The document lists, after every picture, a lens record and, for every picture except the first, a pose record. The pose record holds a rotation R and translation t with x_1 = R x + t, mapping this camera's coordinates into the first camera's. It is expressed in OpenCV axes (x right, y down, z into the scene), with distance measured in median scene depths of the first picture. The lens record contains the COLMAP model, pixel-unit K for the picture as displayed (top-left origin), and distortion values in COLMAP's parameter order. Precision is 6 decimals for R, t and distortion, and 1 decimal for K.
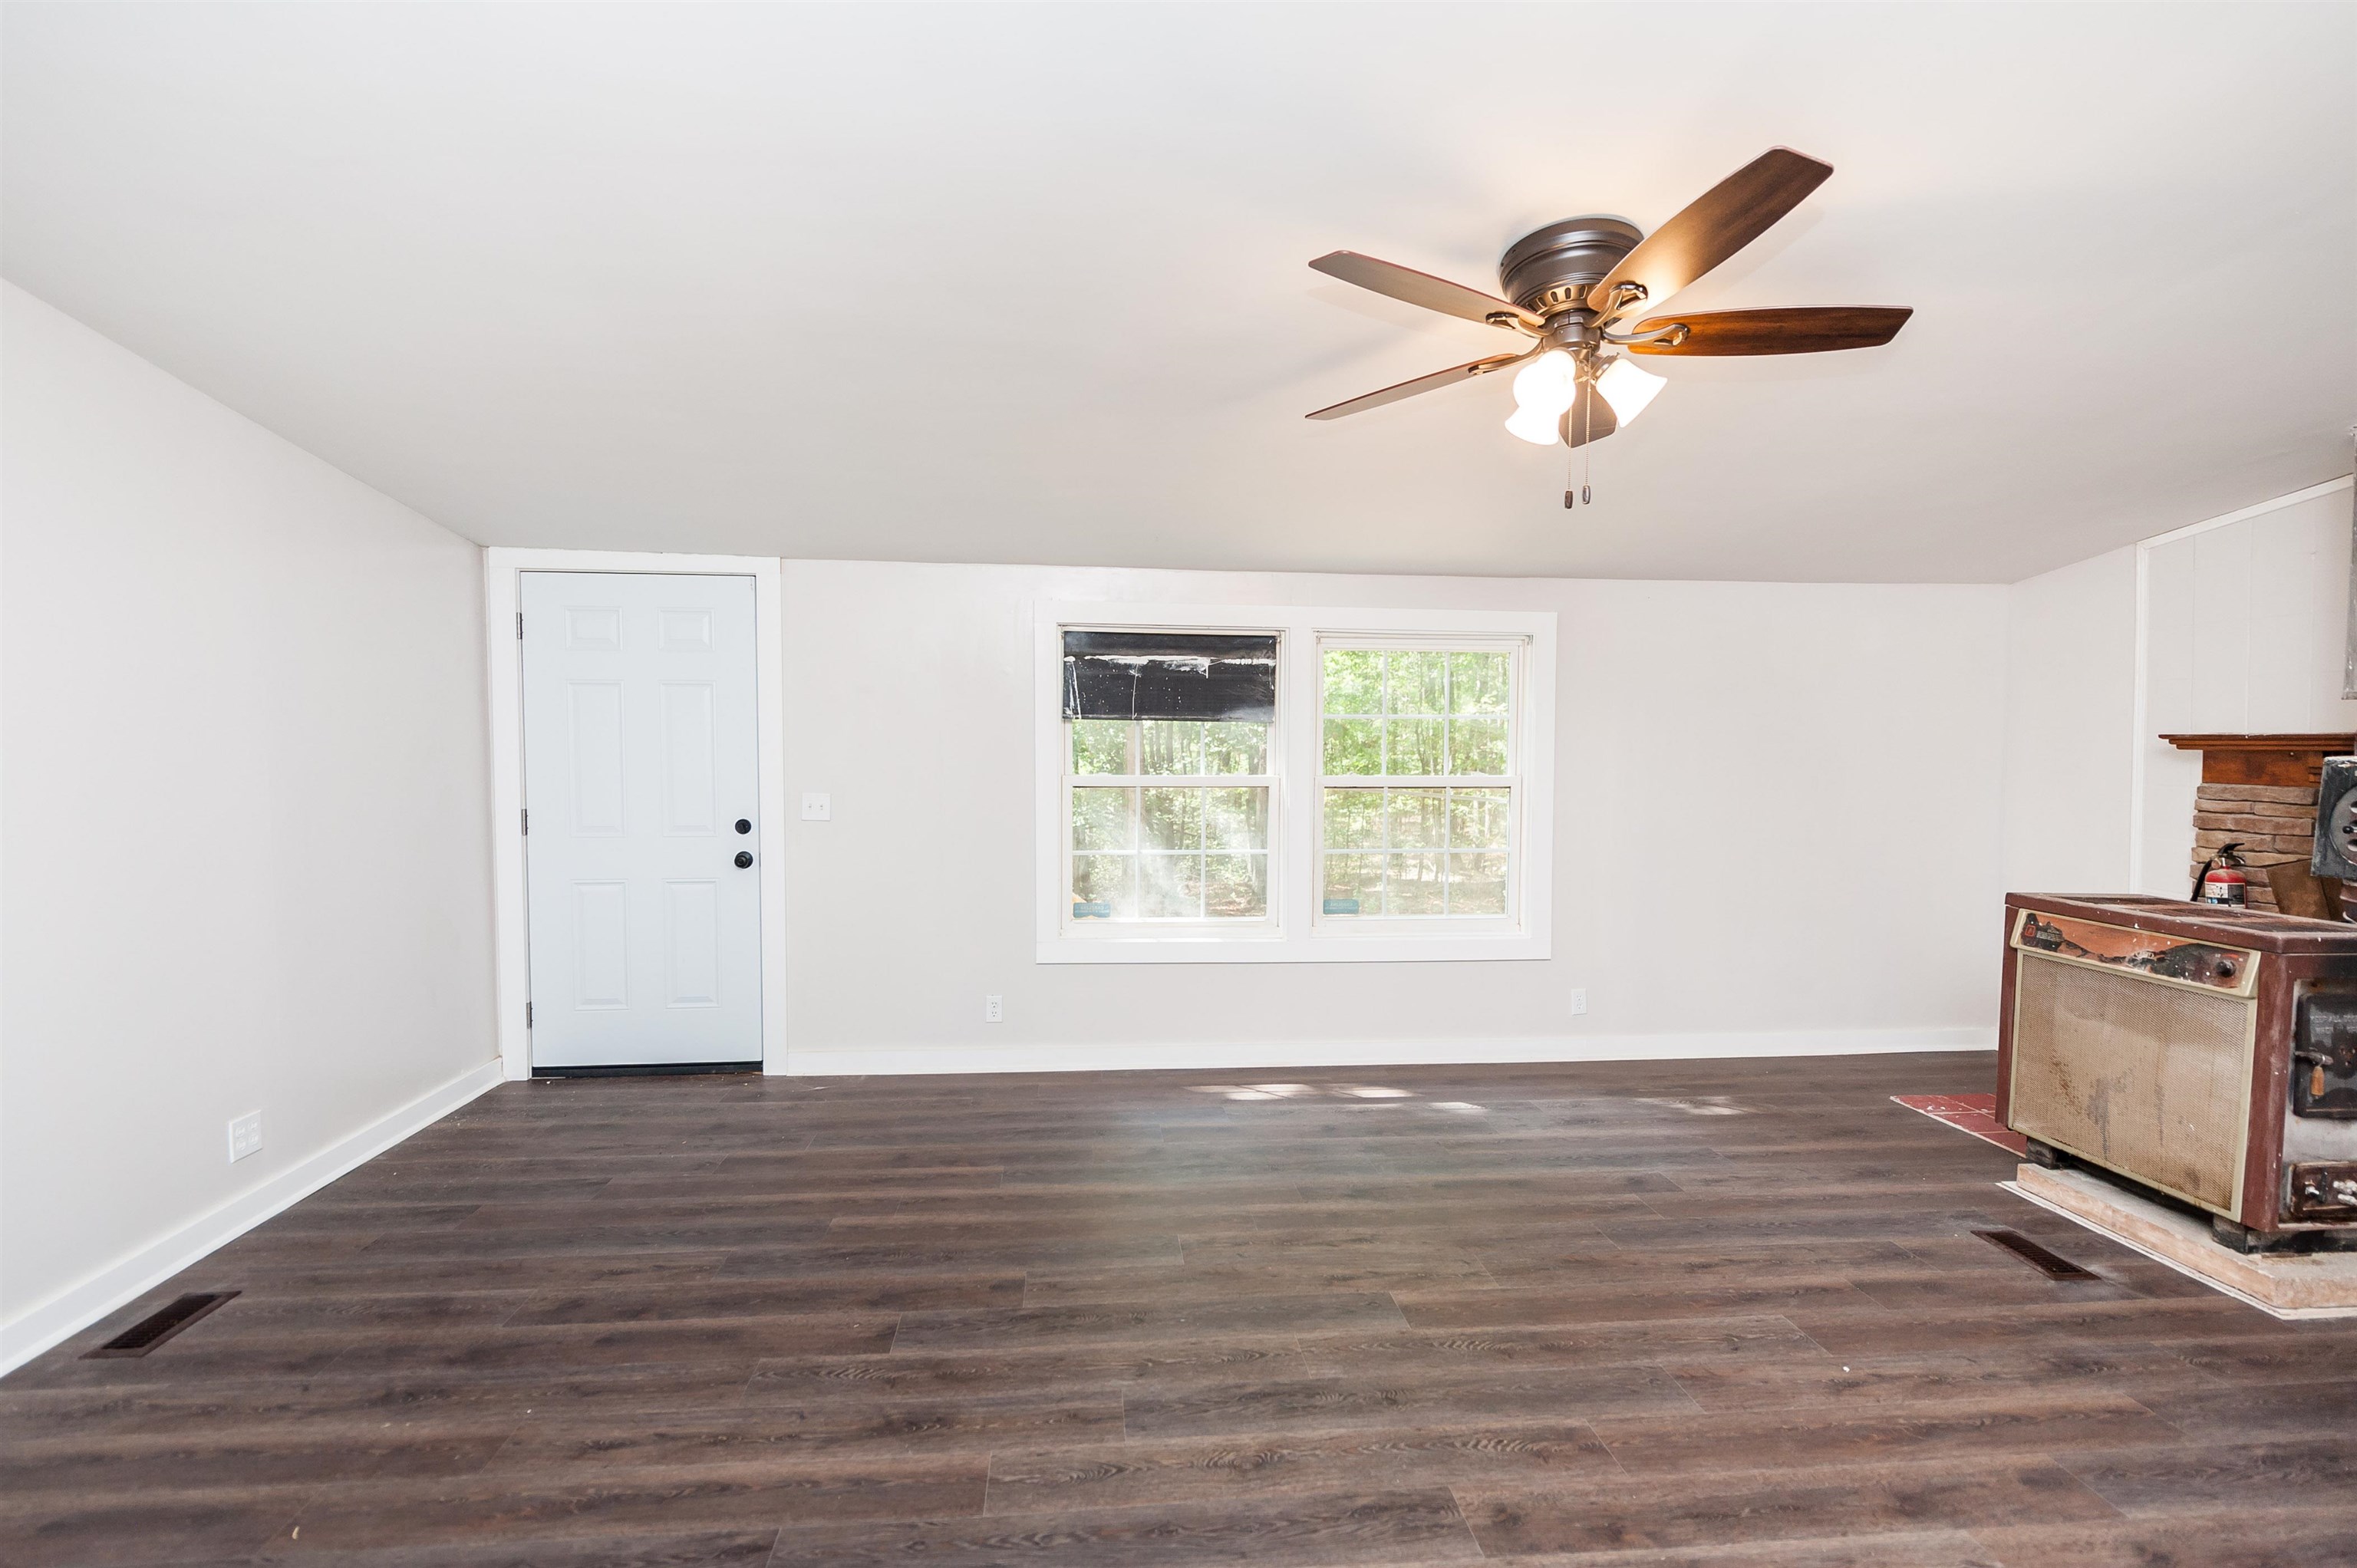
lens RADIAL K [[1101.5, 0, 1189.4], [0, 1101.5, 789.4], [0, 0, 1]] dist [0.018336, -0.008232]
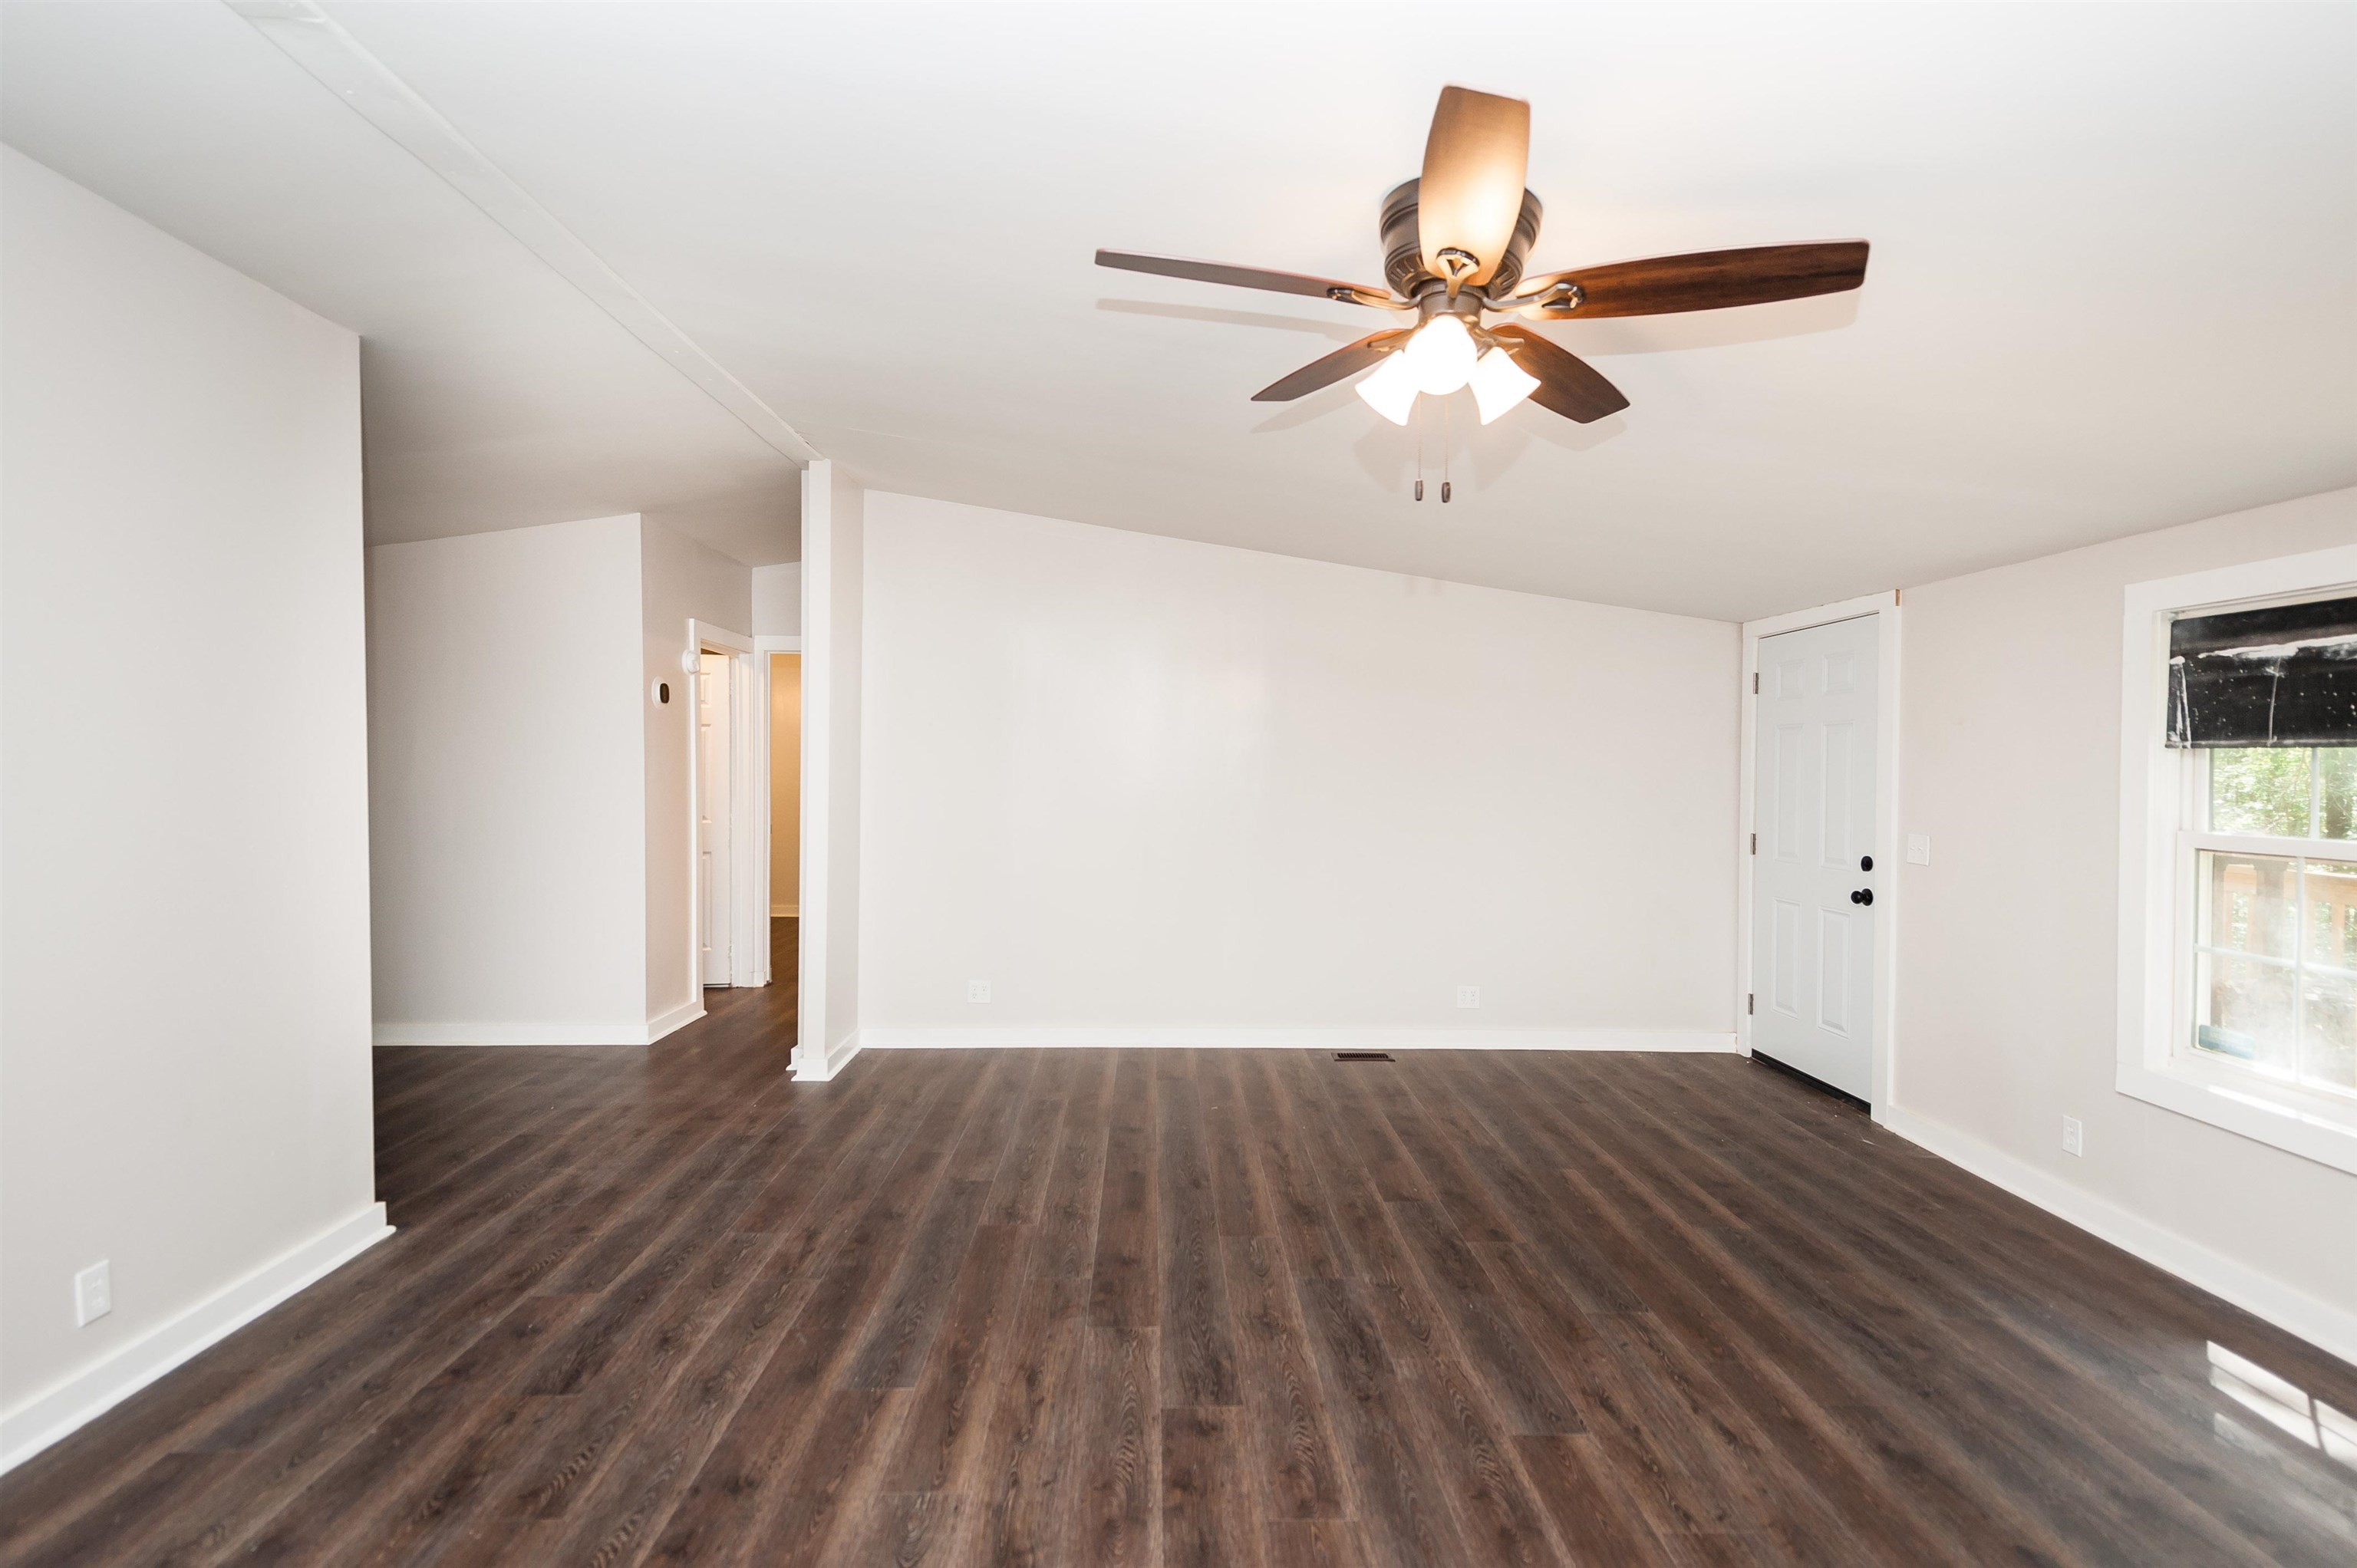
lens RADIAL K [[1101.5, 0, 1189.4], [0, 1101.5, 789.4], [0, 0, 1]] dist [0.018336, -0.008232]
pose [[-0.069170, 0.013869, -0.997508, 0.863349], [-0.057022, 0.998214, 0.017833, -0.022188], [0.995974, 0.058113, -0.068255, 0.612642]]
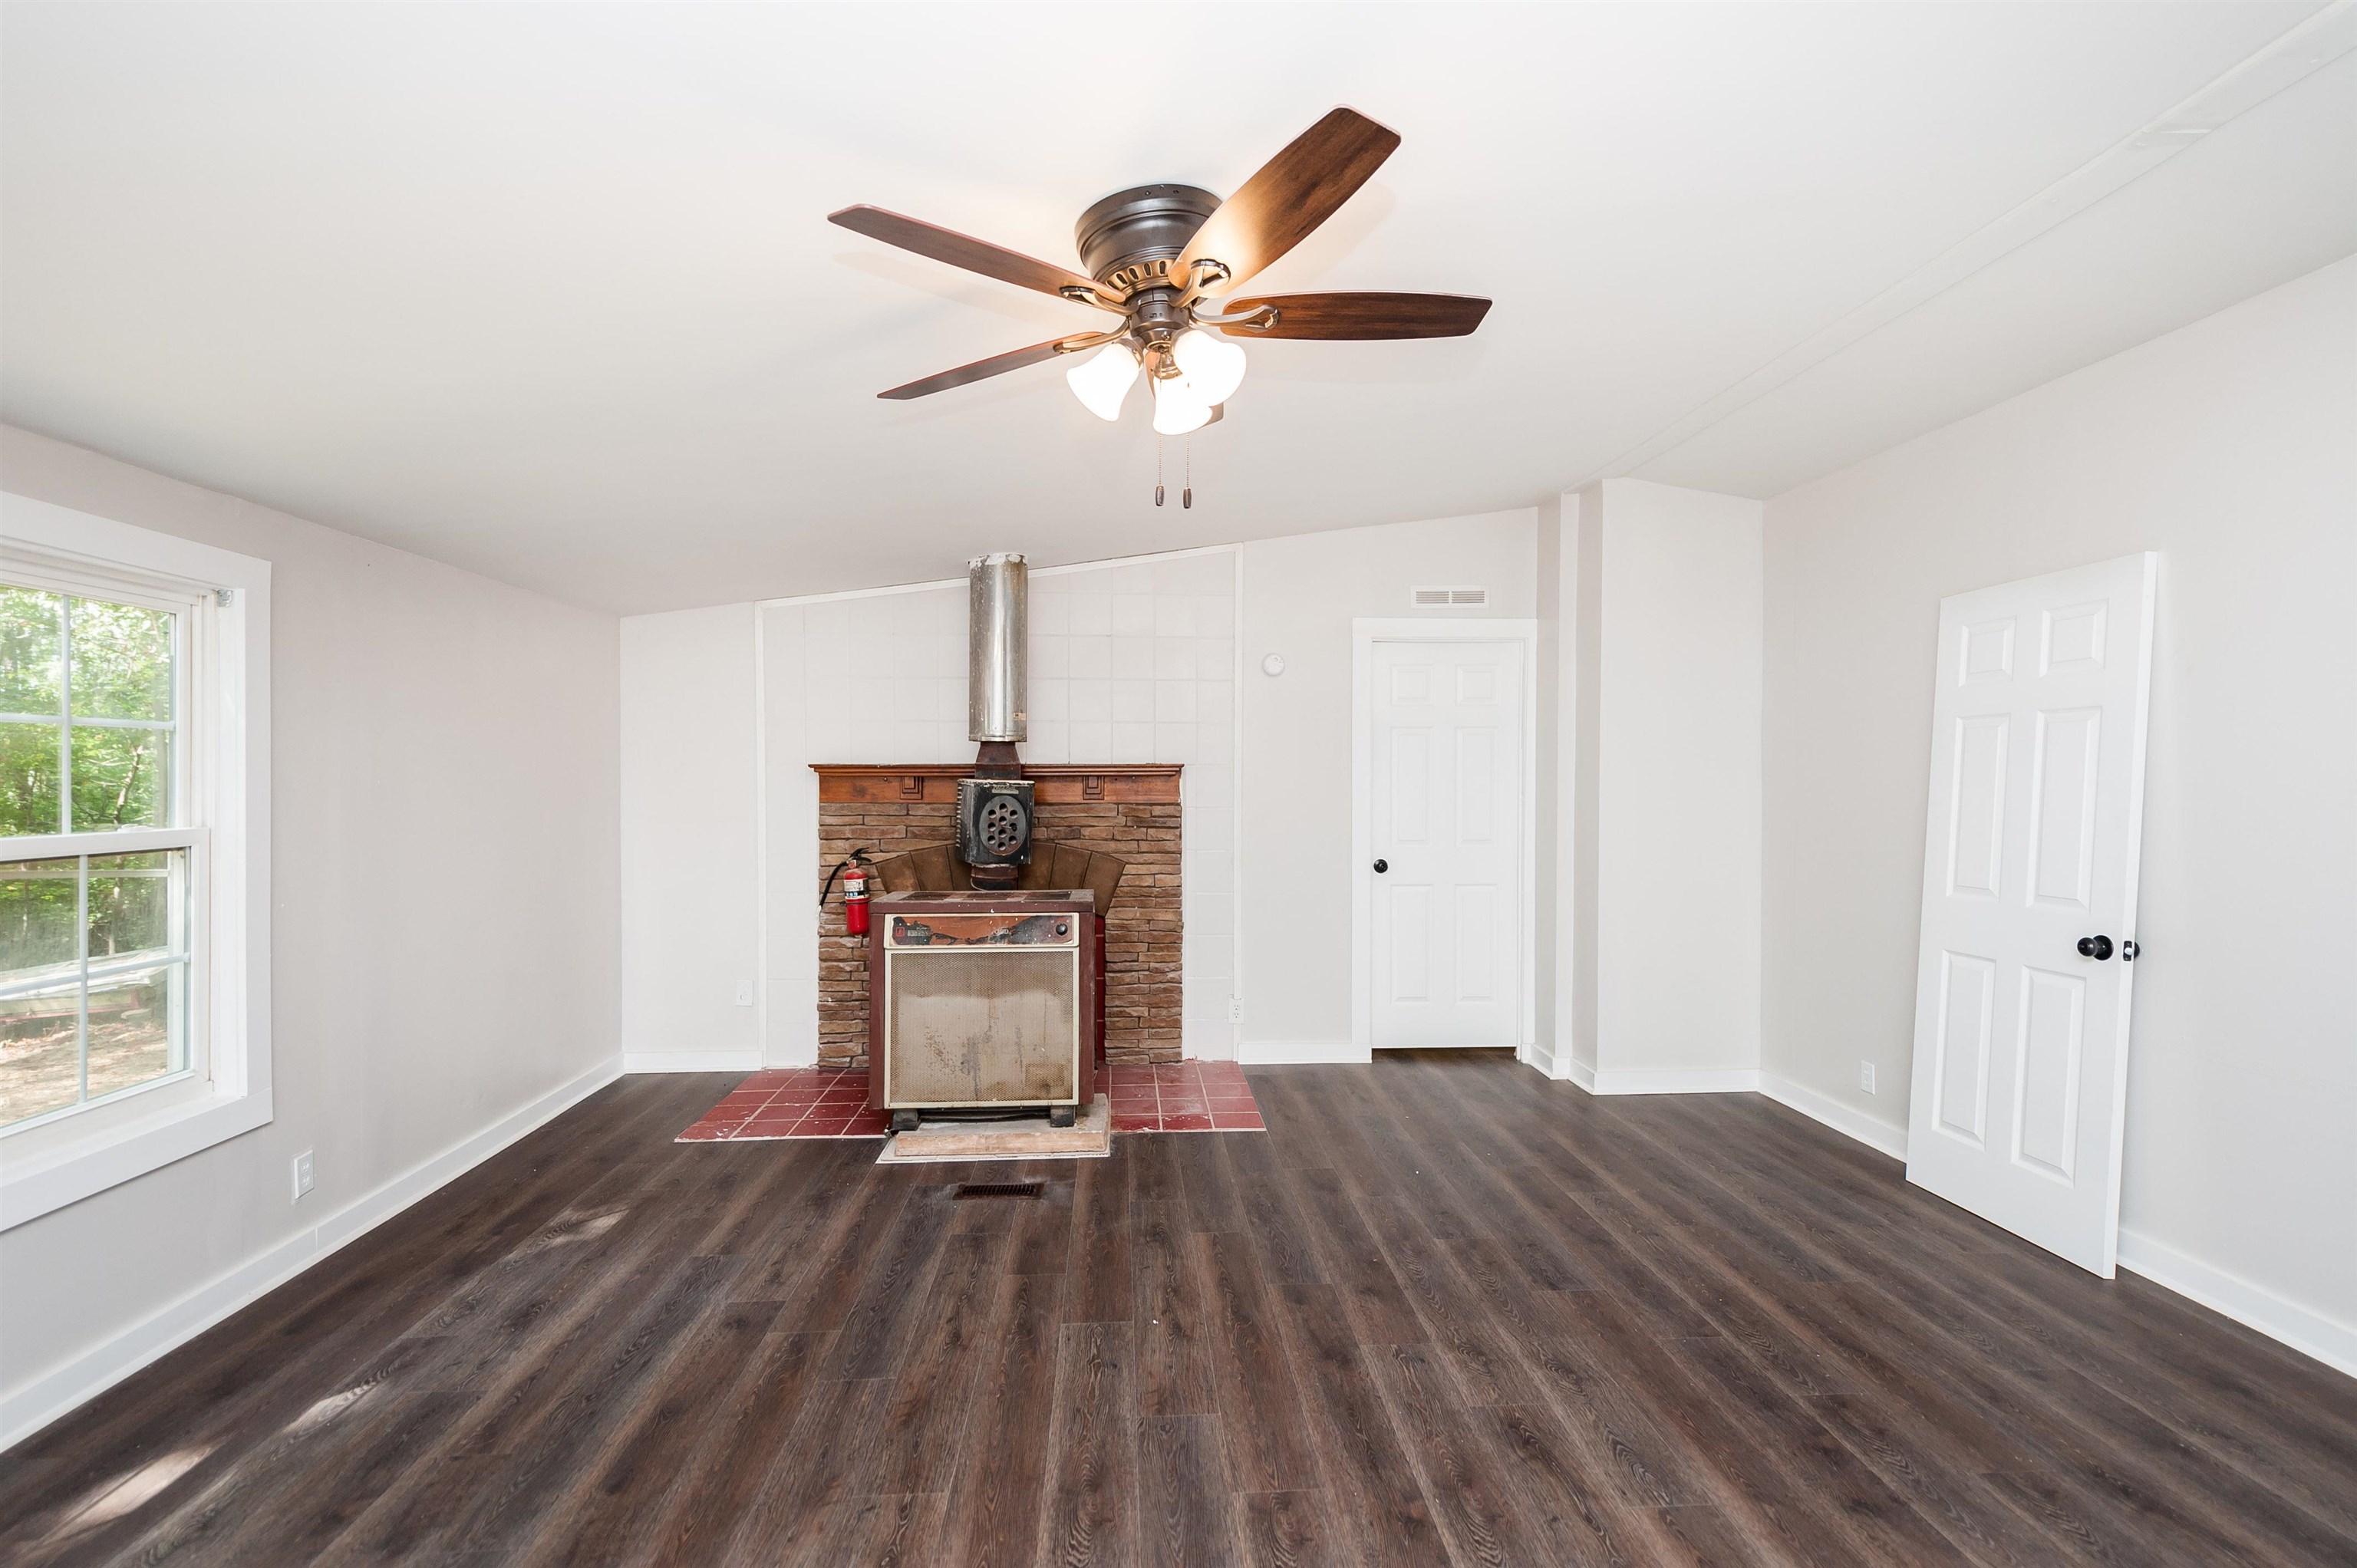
lens RADIAL K [[1089.5, 0, 1178.5], [0, 1089.5, 784.0], [0, 0, 1]] dist [0.015239, -0.007227]
pose [[0.048434, -0.011318, 0.998762, -0.382215], [0.045842, 0.998907, 0.009097, -0.025115], [-0.997774, 0.045345, 0.048900, 0.669398]]
